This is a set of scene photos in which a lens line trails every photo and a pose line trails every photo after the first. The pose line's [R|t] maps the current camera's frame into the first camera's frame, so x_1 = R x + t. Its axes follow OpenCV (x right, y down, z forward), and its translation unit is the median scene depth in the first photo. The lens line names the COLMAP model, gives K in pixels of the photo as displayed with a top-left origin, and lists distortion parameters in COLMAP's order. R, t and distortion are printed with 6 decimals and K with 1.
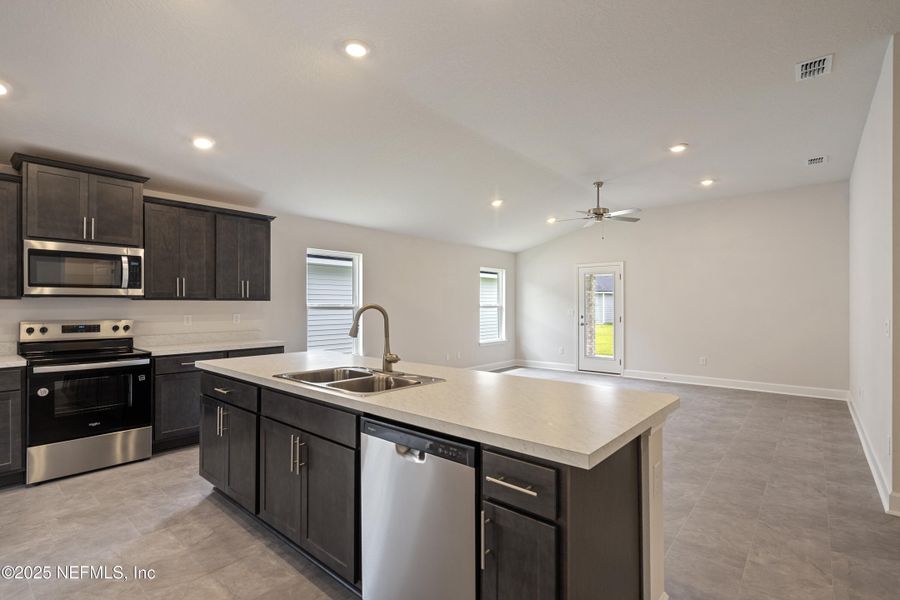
lens RADIAL K [[412.2, 0, 447.9], [0, 412.2, 298.9], [0, 0, 1]] dist [0.012880, 0.001016]
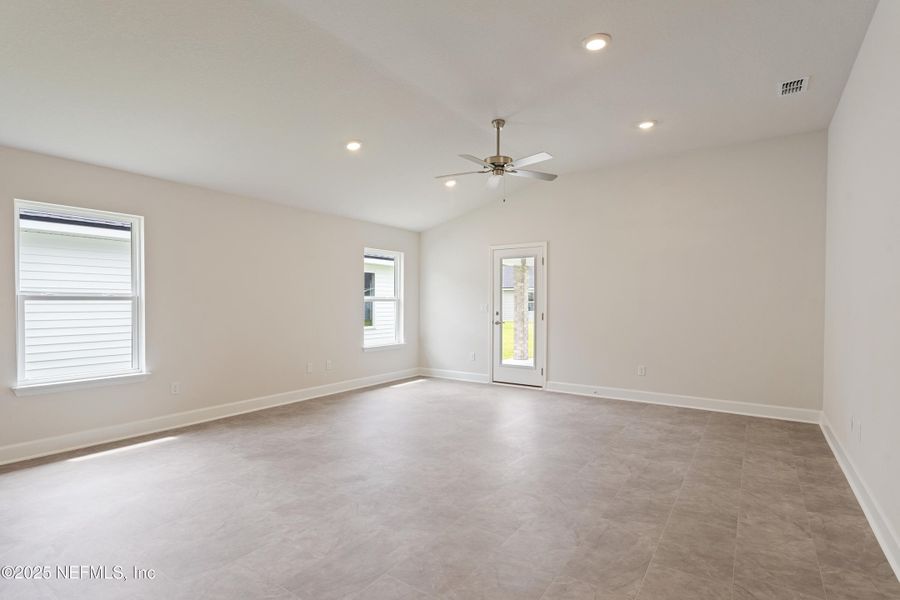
lens RADIAL K [[412.2, 0, 450.7], [0, 412.2, 304.7], [0, 0, 1]] dist [0.012880, 0.001016]
pose [[0.996310, -0.001522, 0.085814, 0.202817], [-0.000465, 0.999732, 0.023127, 0.010906], [-0.085826, -0.023082, 0.996043, 0.277165]]
